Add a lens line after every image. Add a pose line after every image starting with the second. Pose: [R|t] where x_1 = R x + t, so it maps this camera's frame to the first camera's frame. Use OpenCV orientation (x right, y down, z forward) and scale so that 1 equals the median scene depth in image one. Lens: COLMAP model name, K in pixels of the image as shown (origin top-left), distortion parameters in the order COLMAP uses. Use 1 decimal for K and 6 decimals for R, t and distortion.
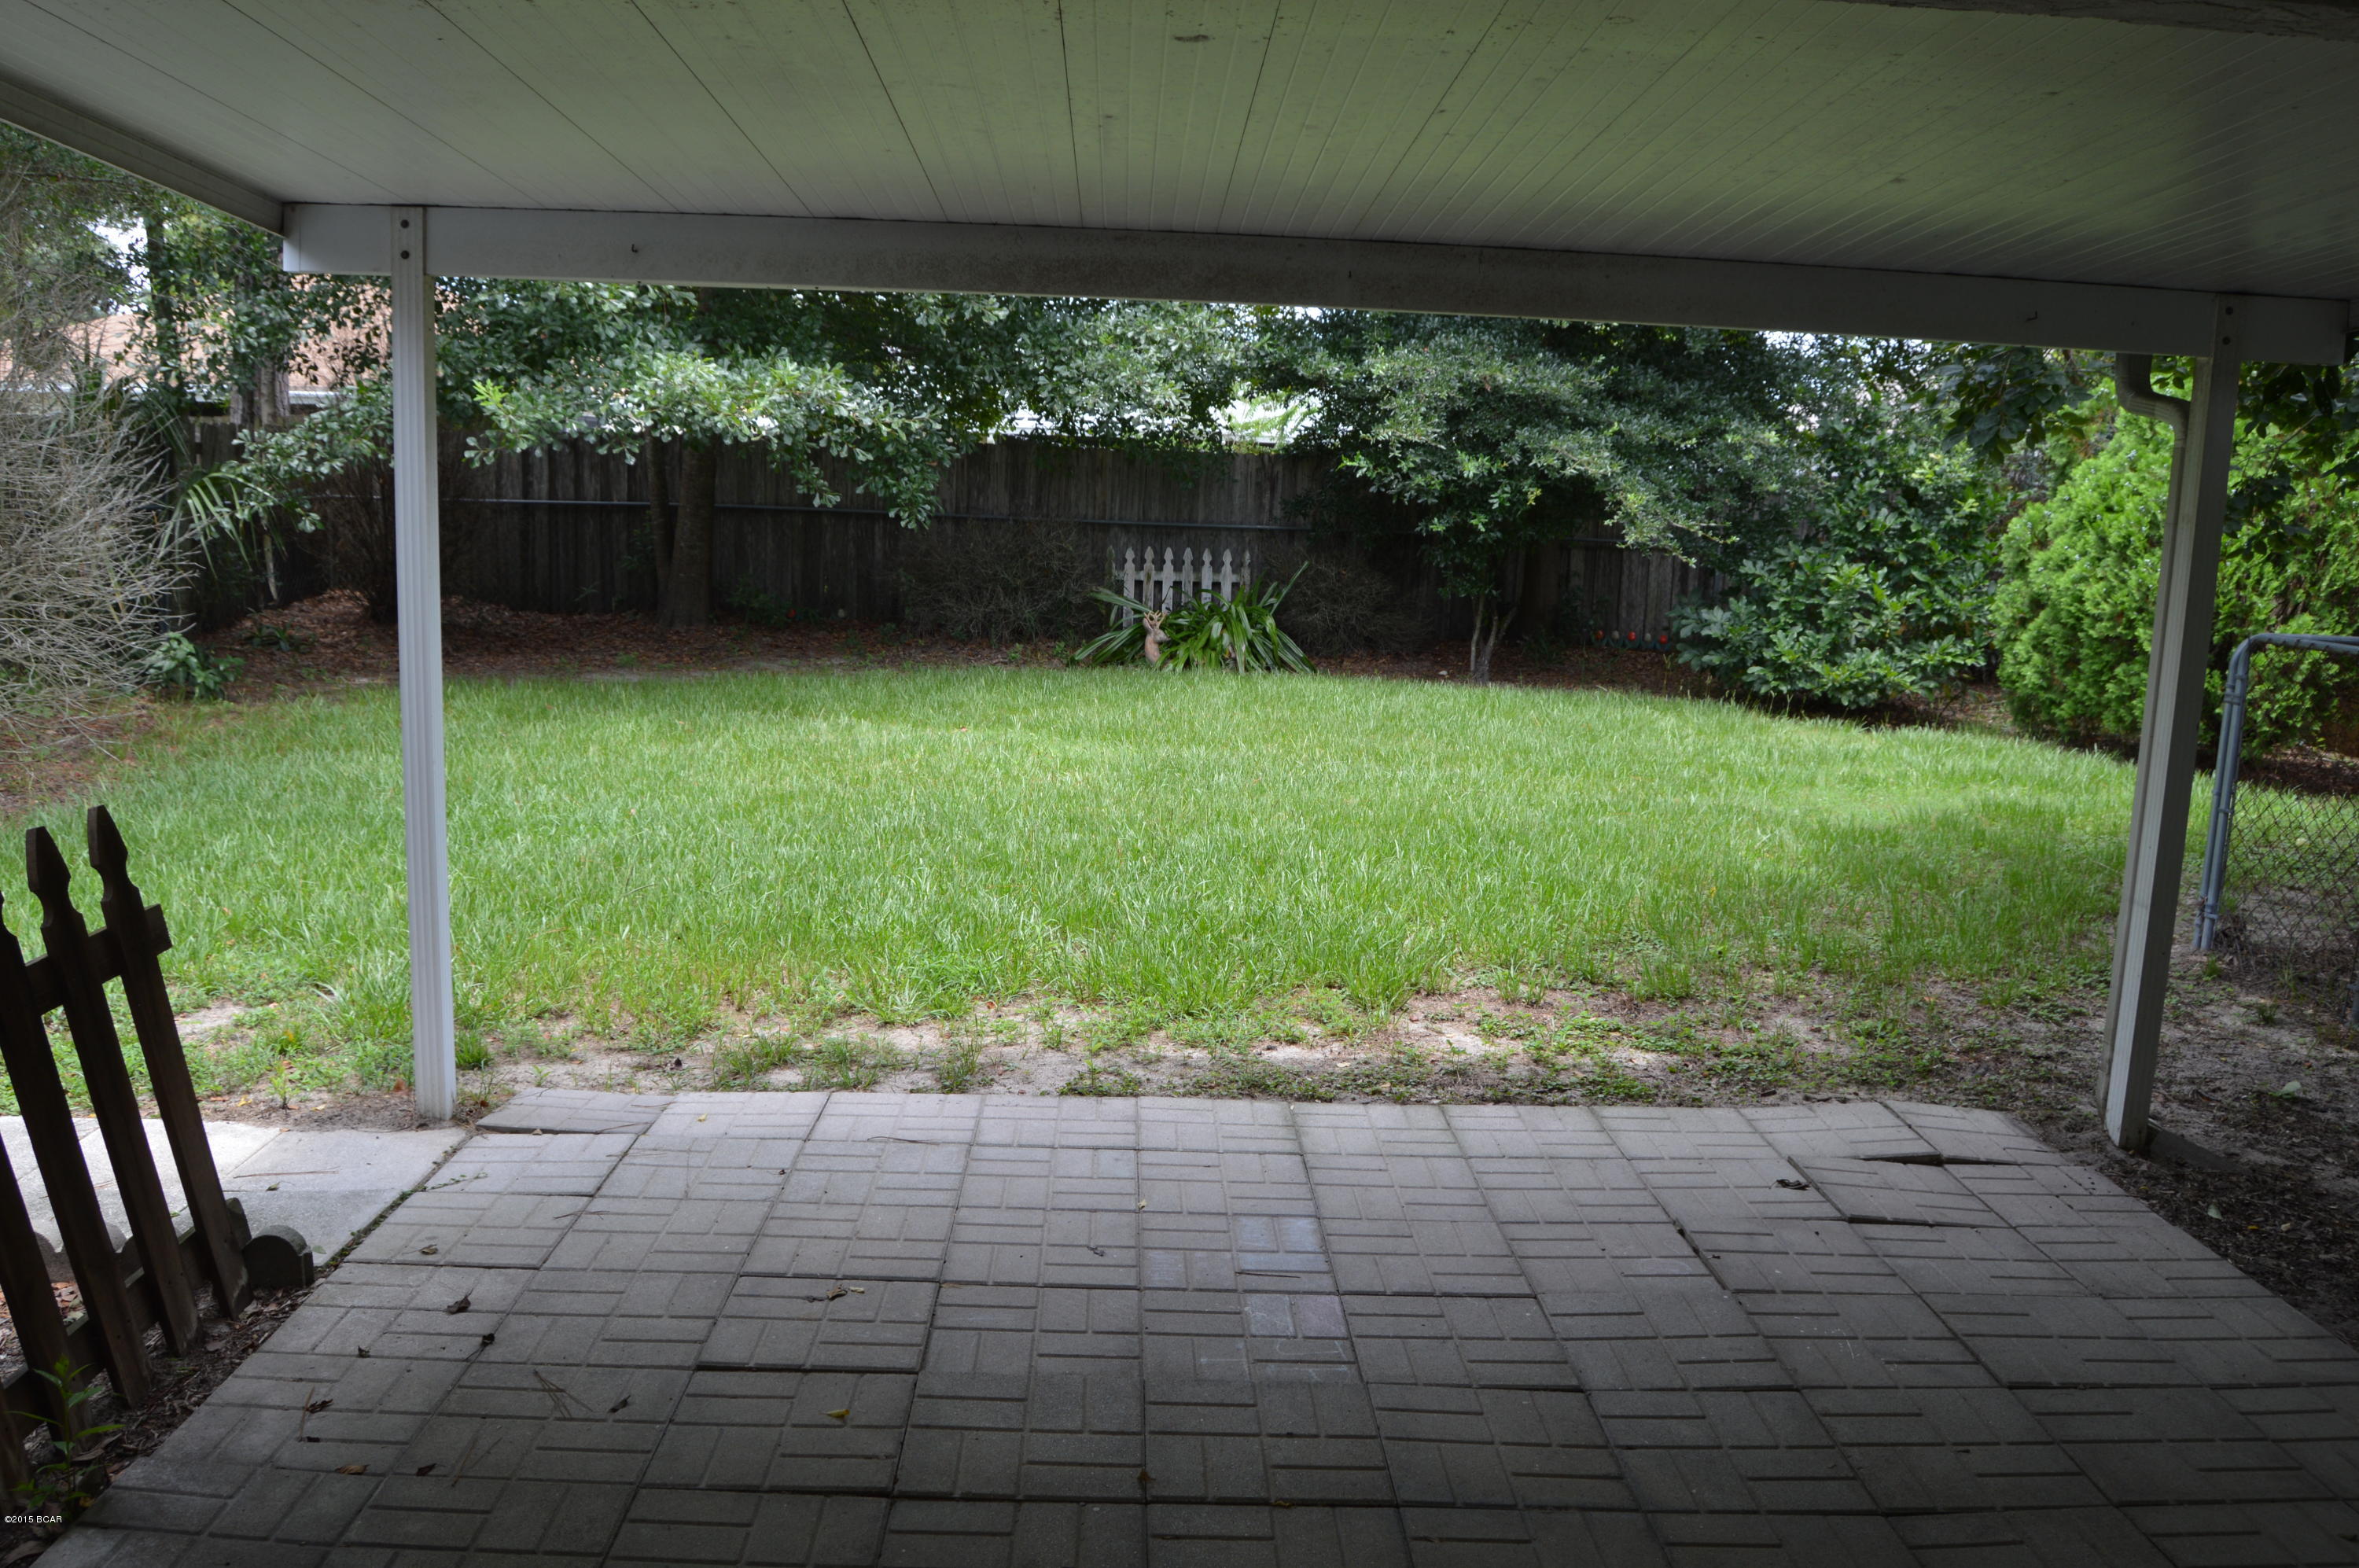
lens RADIAL K [[1868.6, 0, 1179.5], [0, 1868.6, 784.0], [0, 0, 1]] dist [-0.080103, 0.005916]
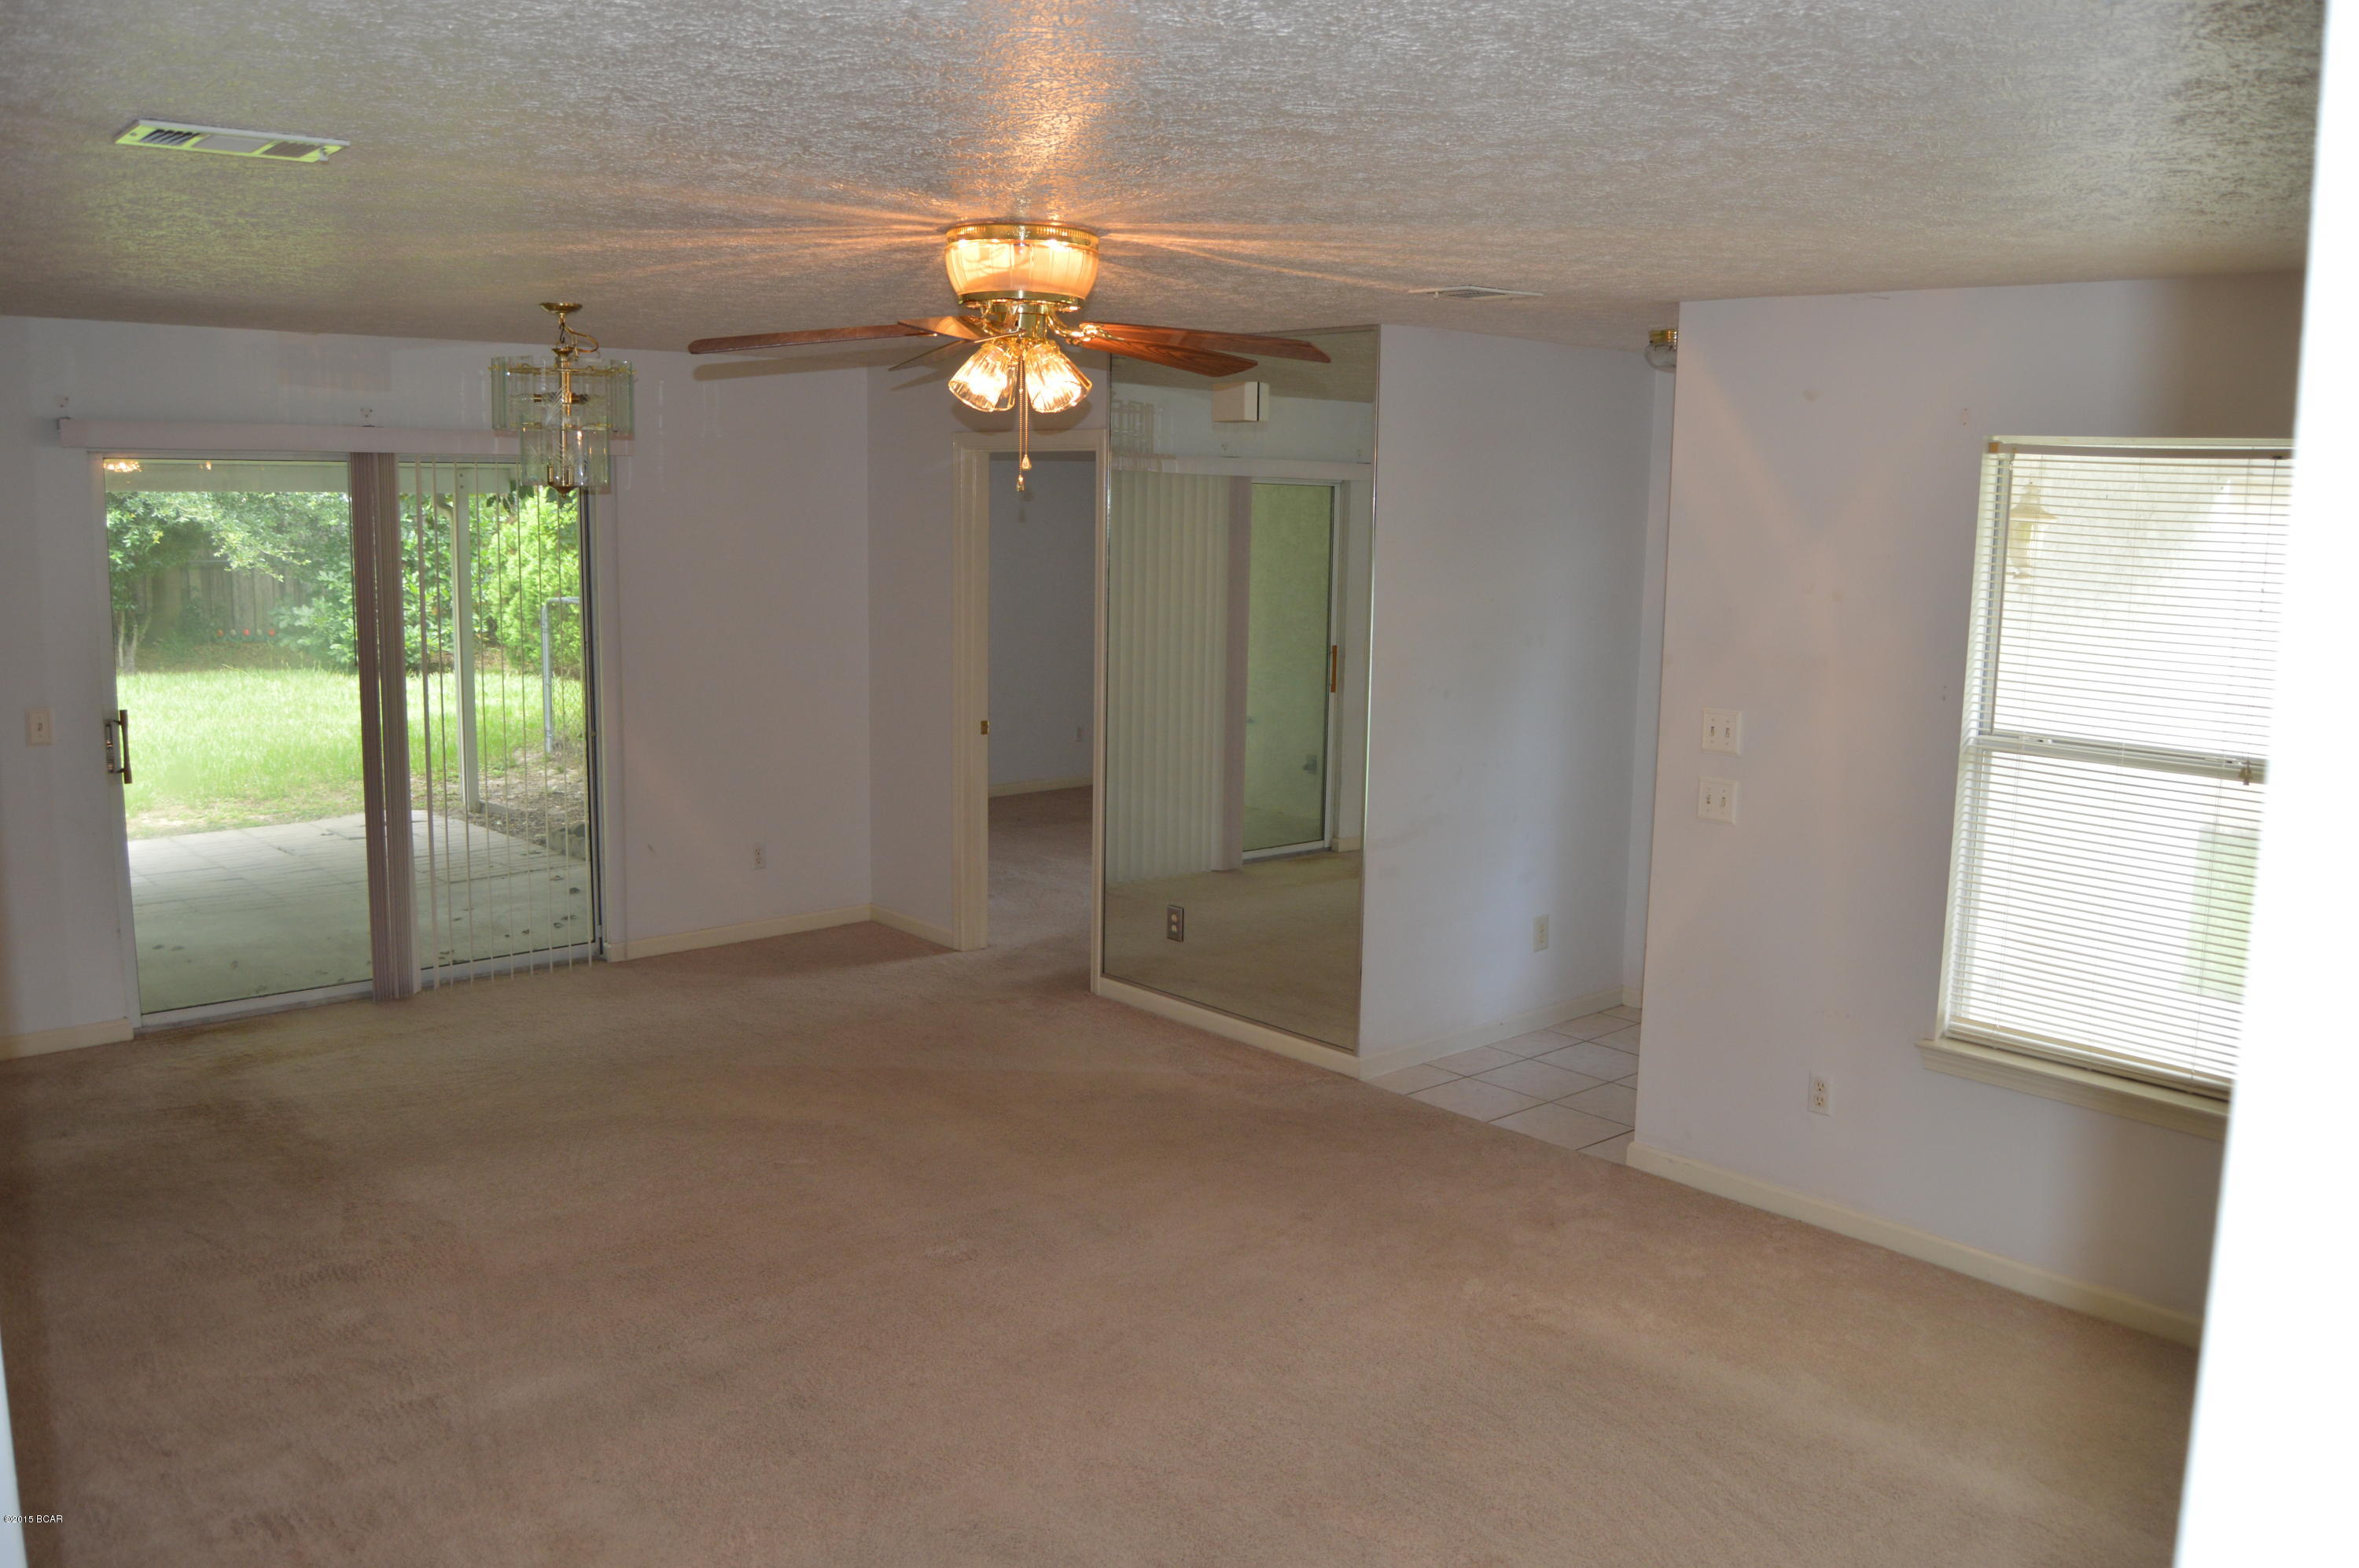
lens RADIAL K [[1868.6, 0, 1179.5], [0, 1868.6, 784.0], [0, 0, 1]] dist [-0.080103, 0.005916]
pose [[0.761435, -0.121652, 0.636724, -0.122534], [0.117433, 0.991868, 0.049071, 0.055450], [-0.637515, 0.037407, 0.769529, -0.557320]]
